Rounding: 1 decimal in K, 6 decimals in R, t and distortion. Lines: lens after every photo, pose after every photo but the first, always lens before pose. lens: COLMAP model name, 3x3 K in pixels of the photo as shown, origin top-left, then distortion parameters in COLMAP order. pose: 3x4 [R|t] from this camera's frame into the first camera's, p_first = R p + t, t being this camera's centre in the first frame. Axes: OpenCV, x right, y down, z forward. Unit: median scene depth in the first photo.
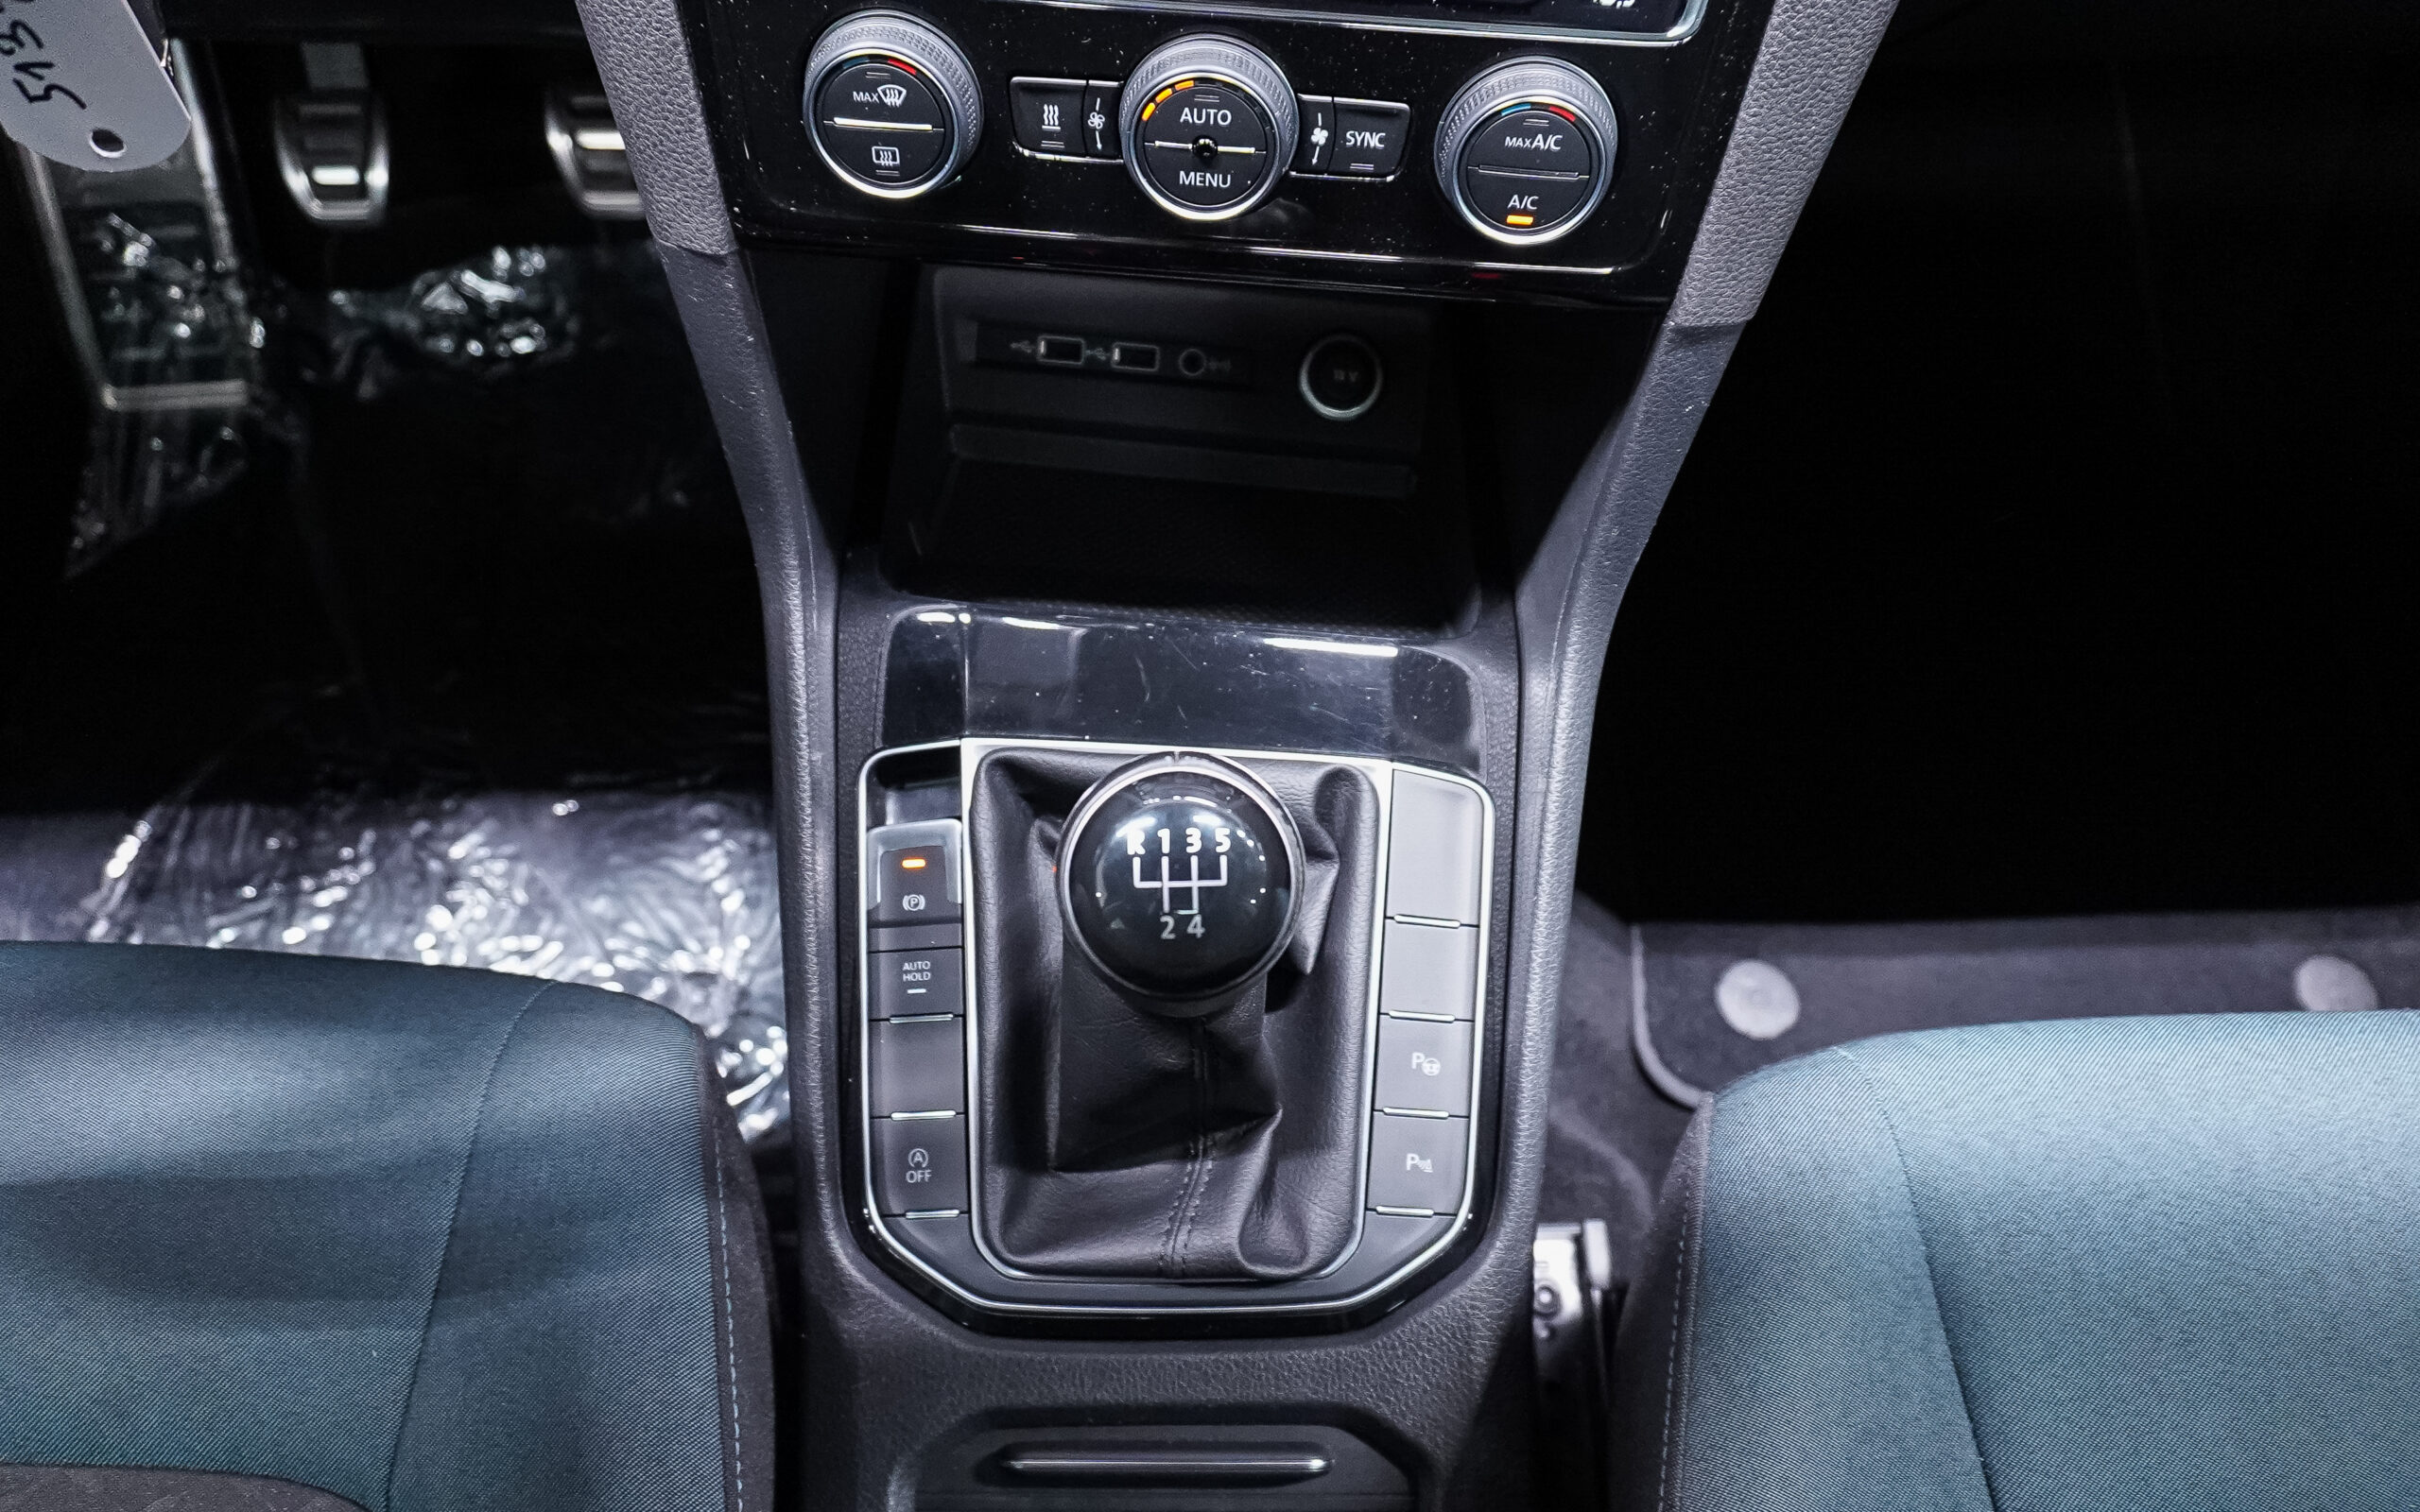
lens RADIAL K [[1633.0, 0, 1218.9], [0, 1633.0, 715.4], [0, 0, 1]] dist [-0.009711, 0.001239]
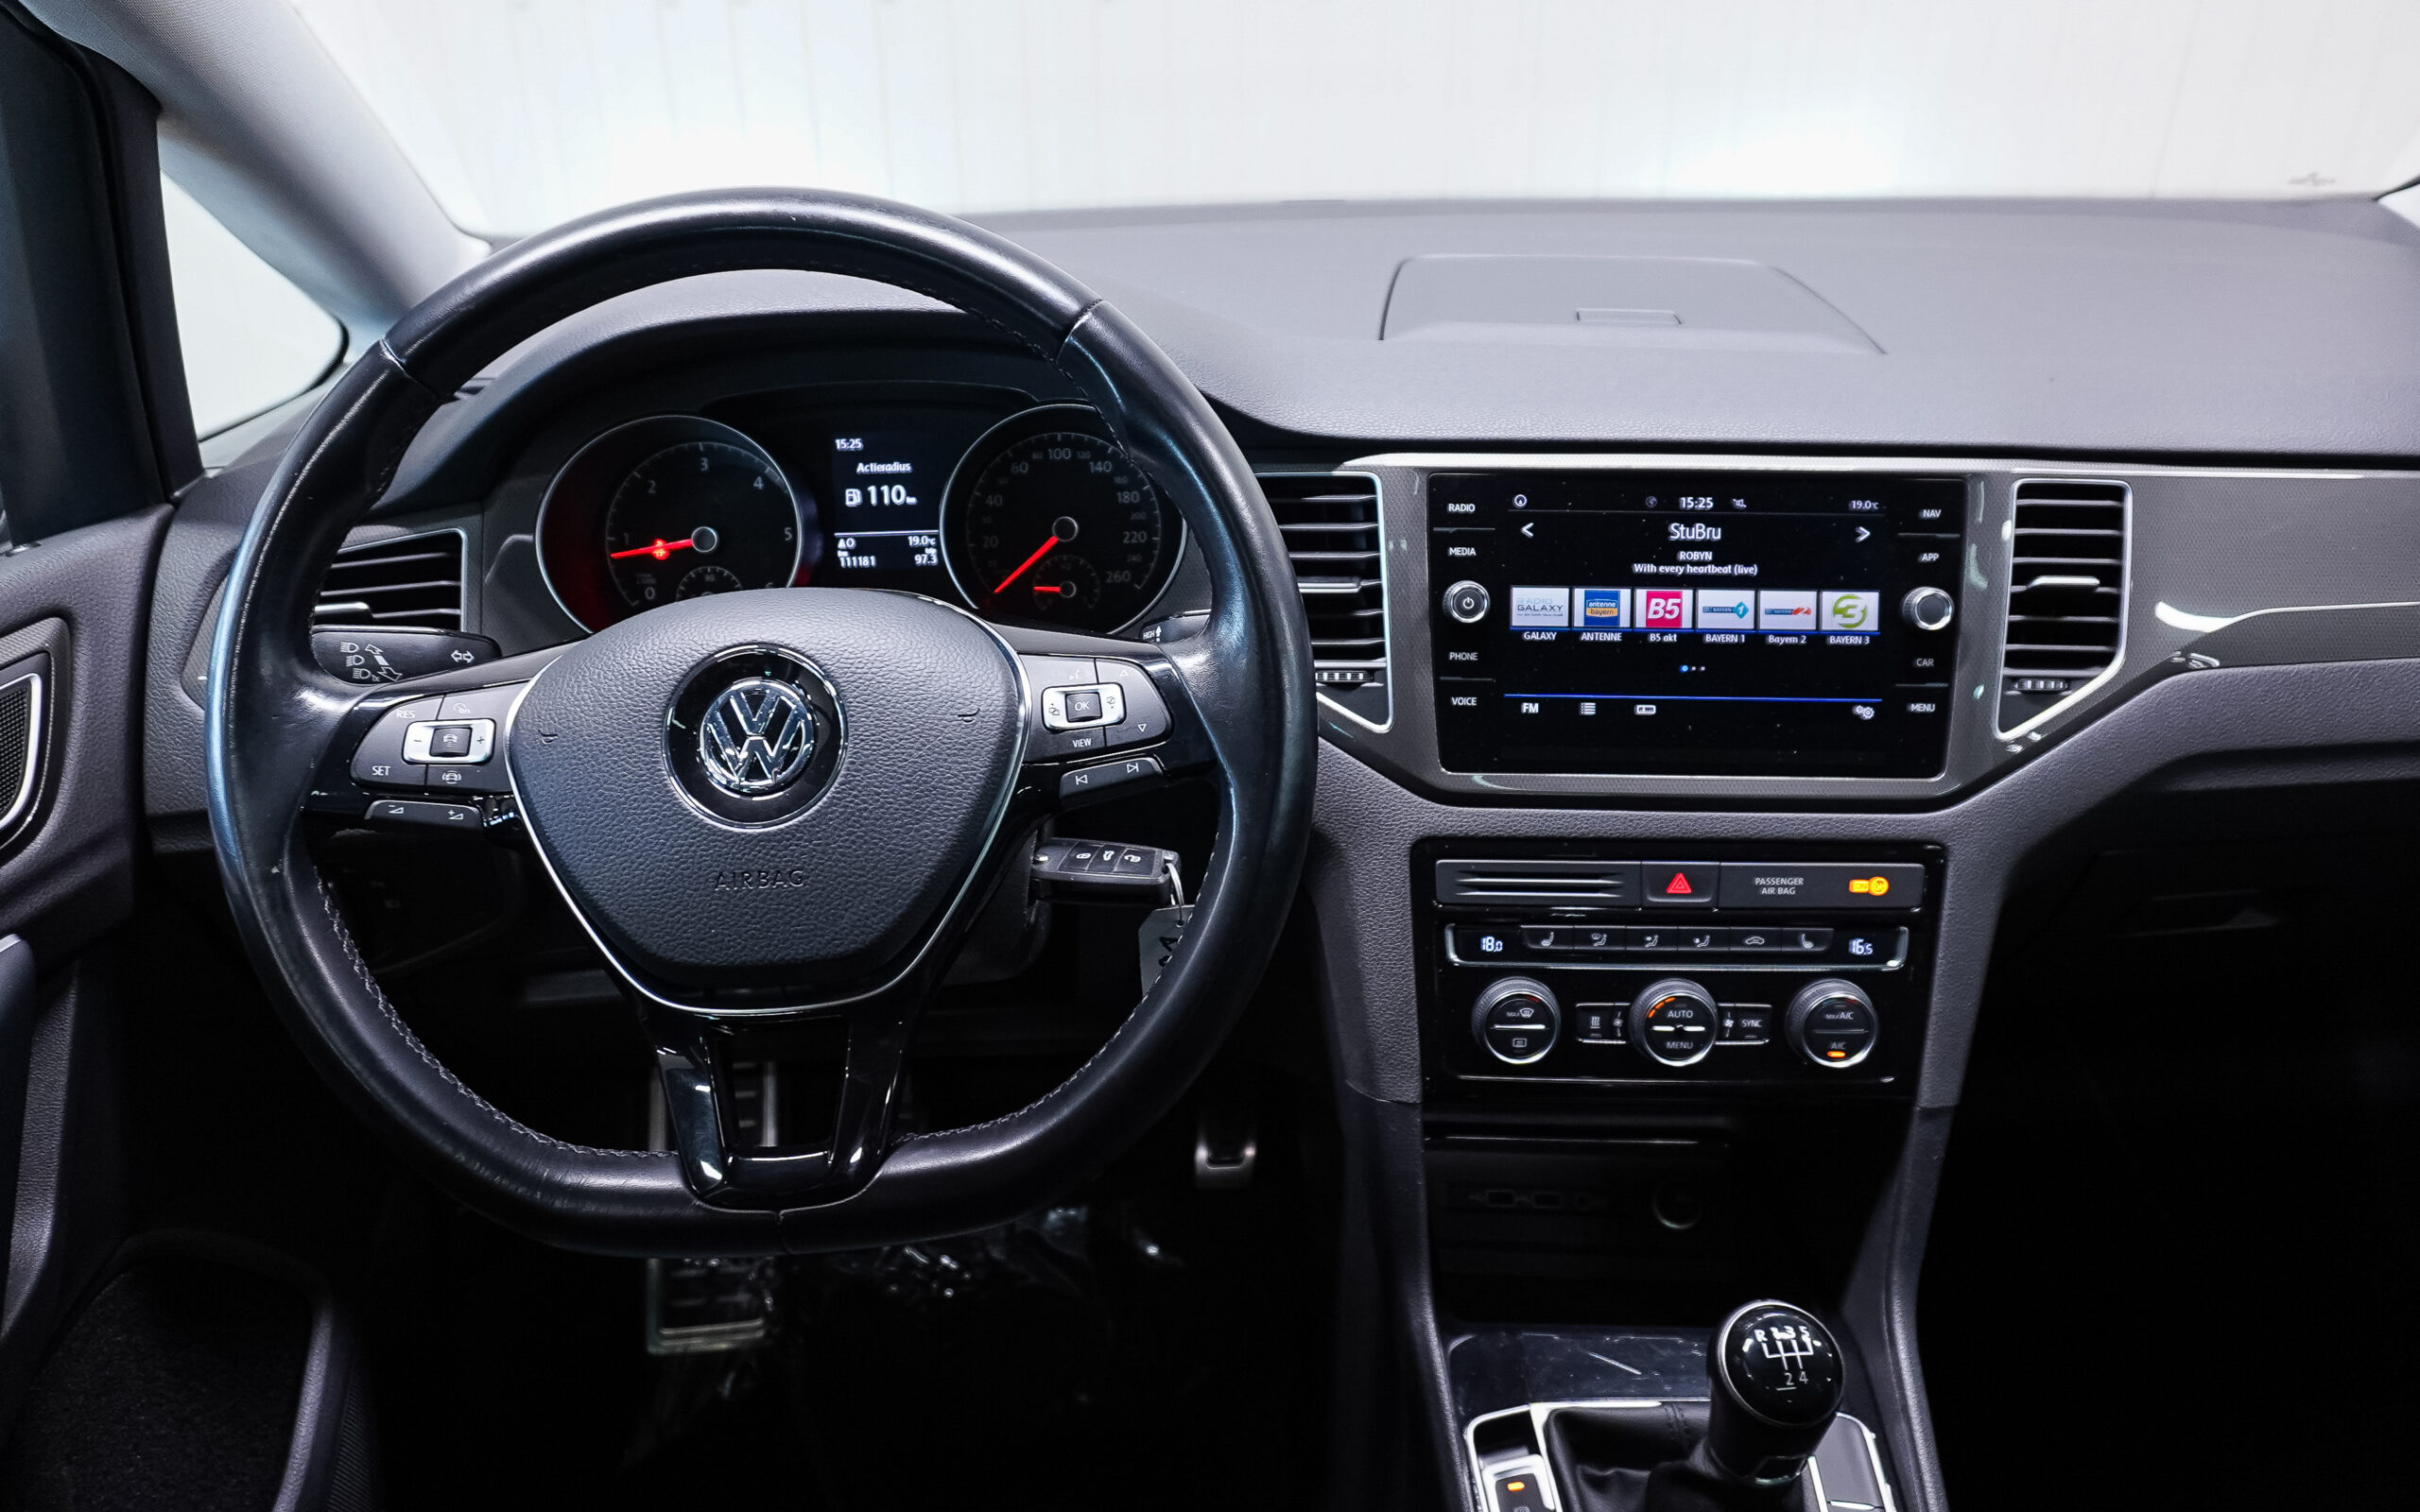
lens RADIAL K [[1654.4, 0, 1207.1], [0, 1654.4, 781.9], [0, 0, 1]] dist [-0.039293, 0.026569]
pose [[0.998668, -0.049160, 0.015652, -0.607191], [0.049267, 0.818693, -0.572114, 0.543277], [0.015311, 0.572124, 0.820024, -0.868760]]
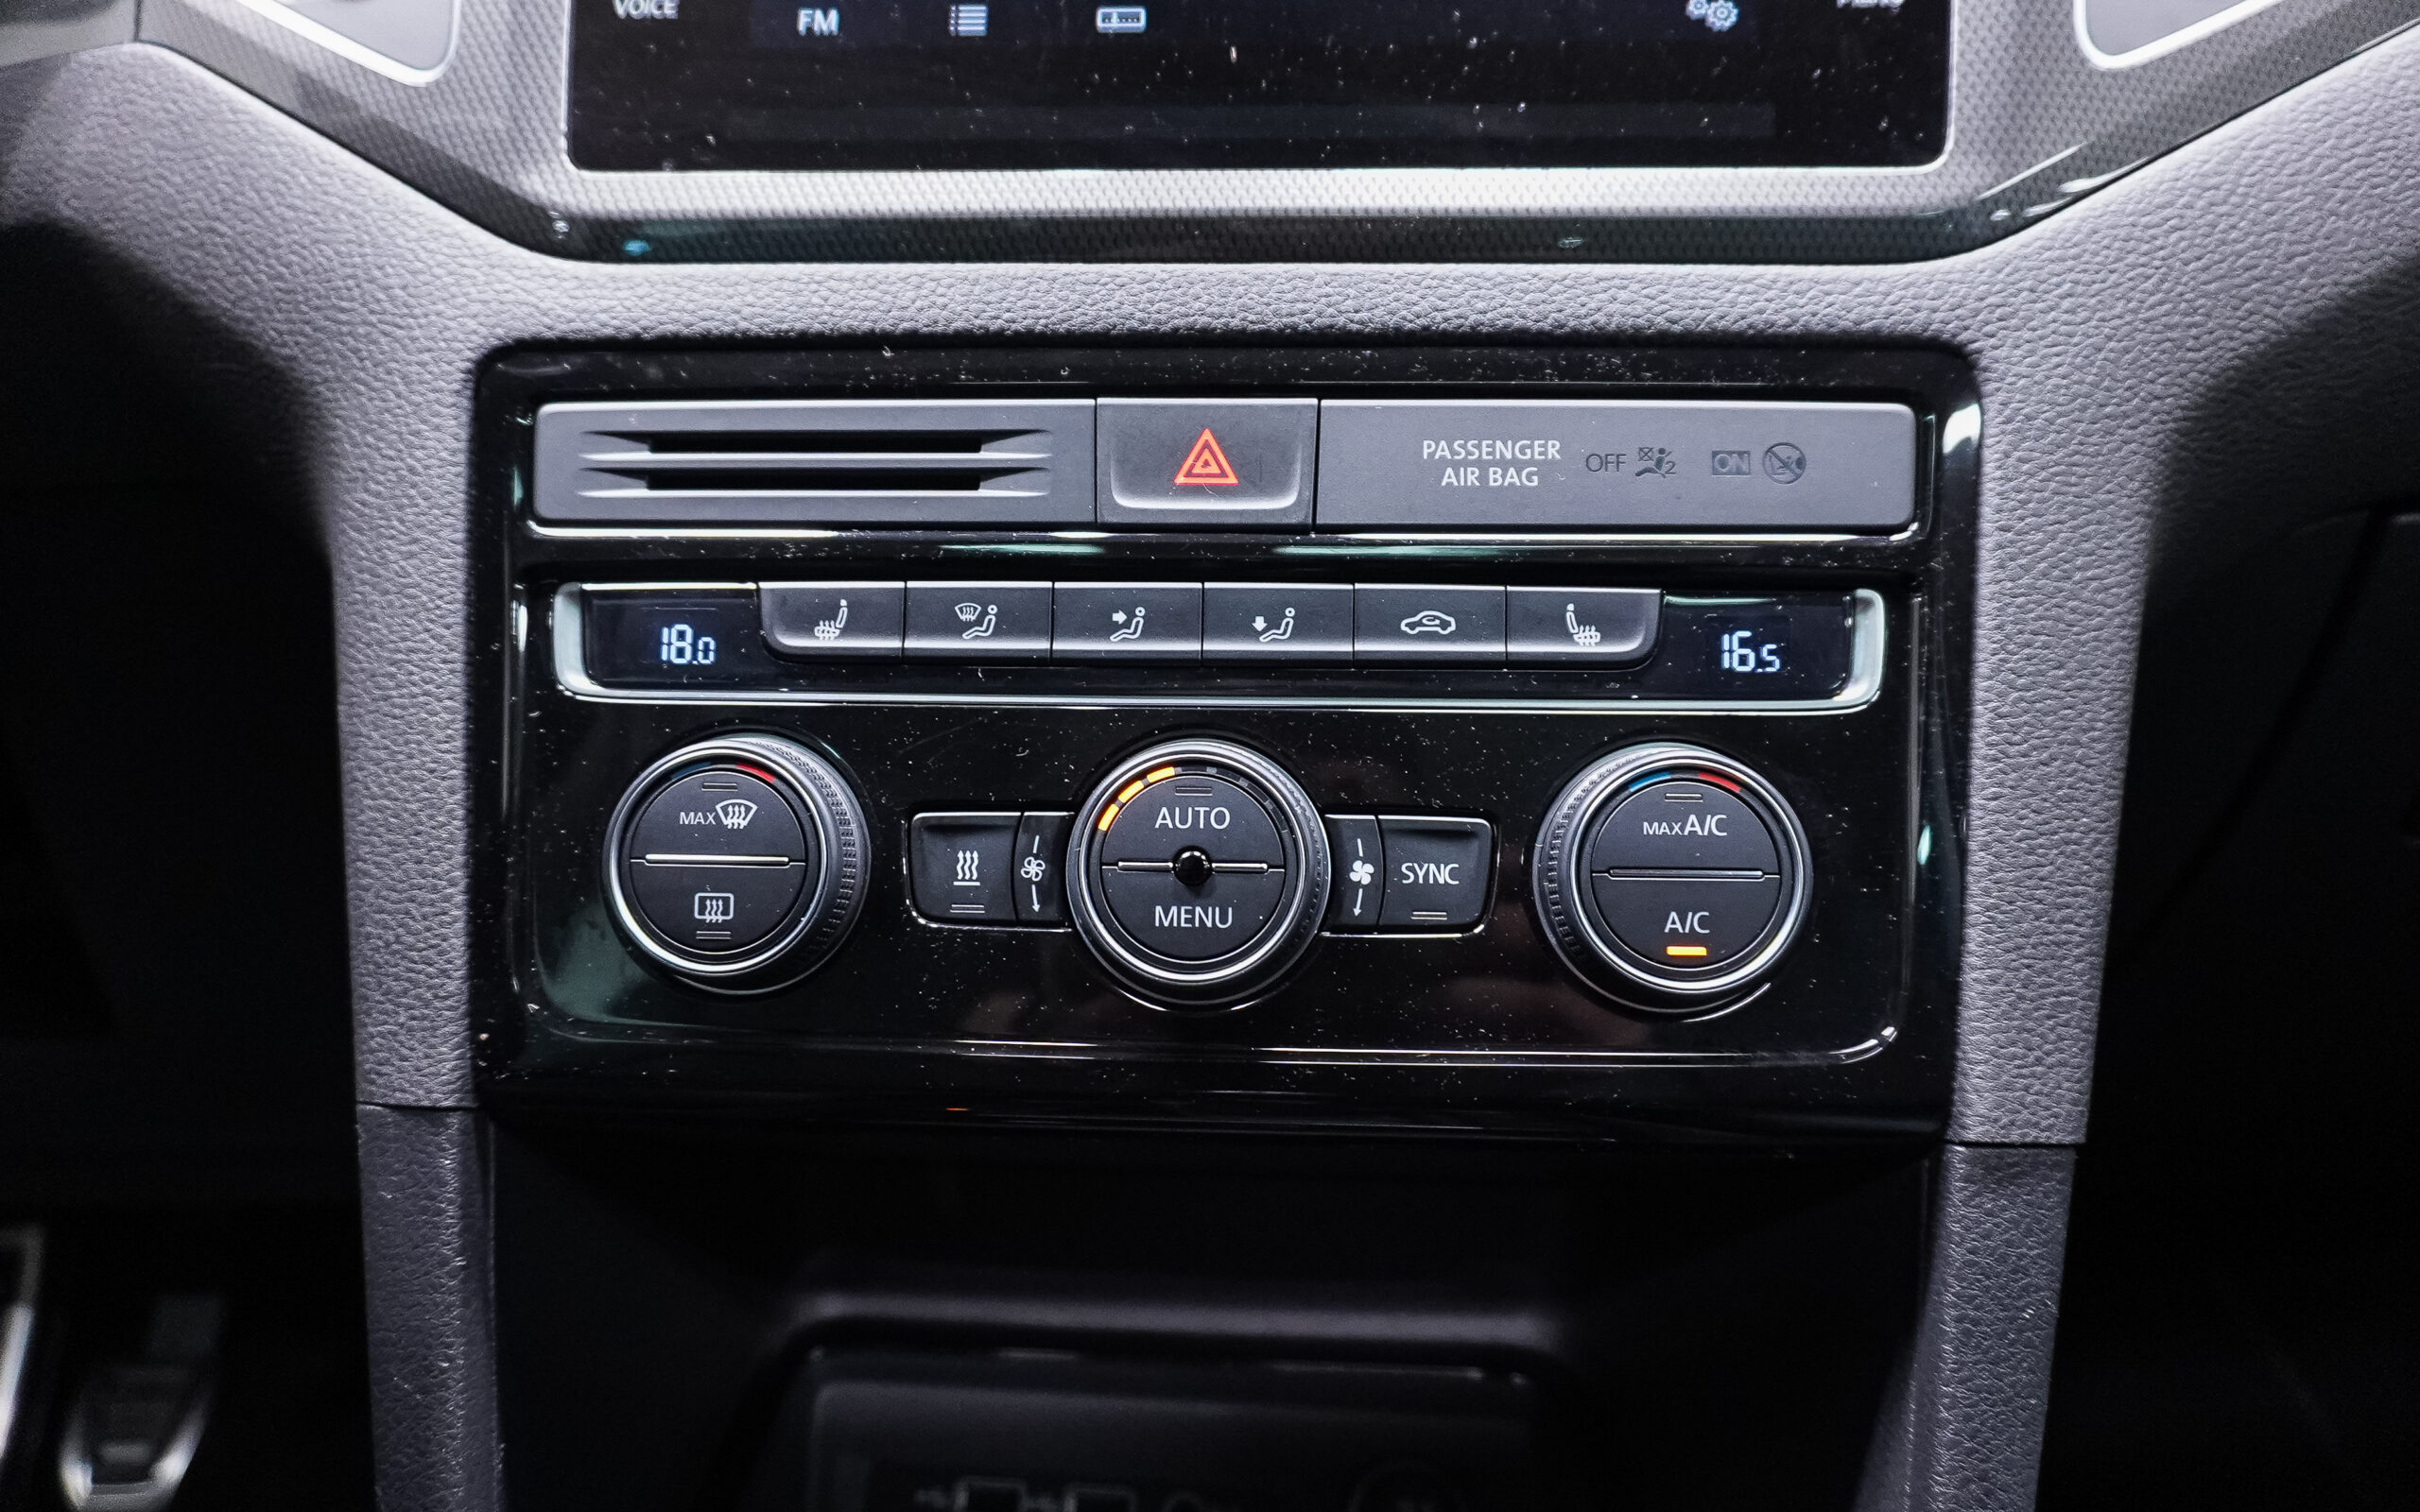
lens RADIAL K [[1654.4, 0, 1207.1], [0, 1654.4, 781.9], [0, 0, 1]] dist [-0.039293, 0.026569]
pose [[0.999625, -0.026538, 0.006724, -0.006045], [0.022686, 0.665522, -0.746034, 0.129908], [0.015323, 0.745907, 0.665874, 0.515932]]
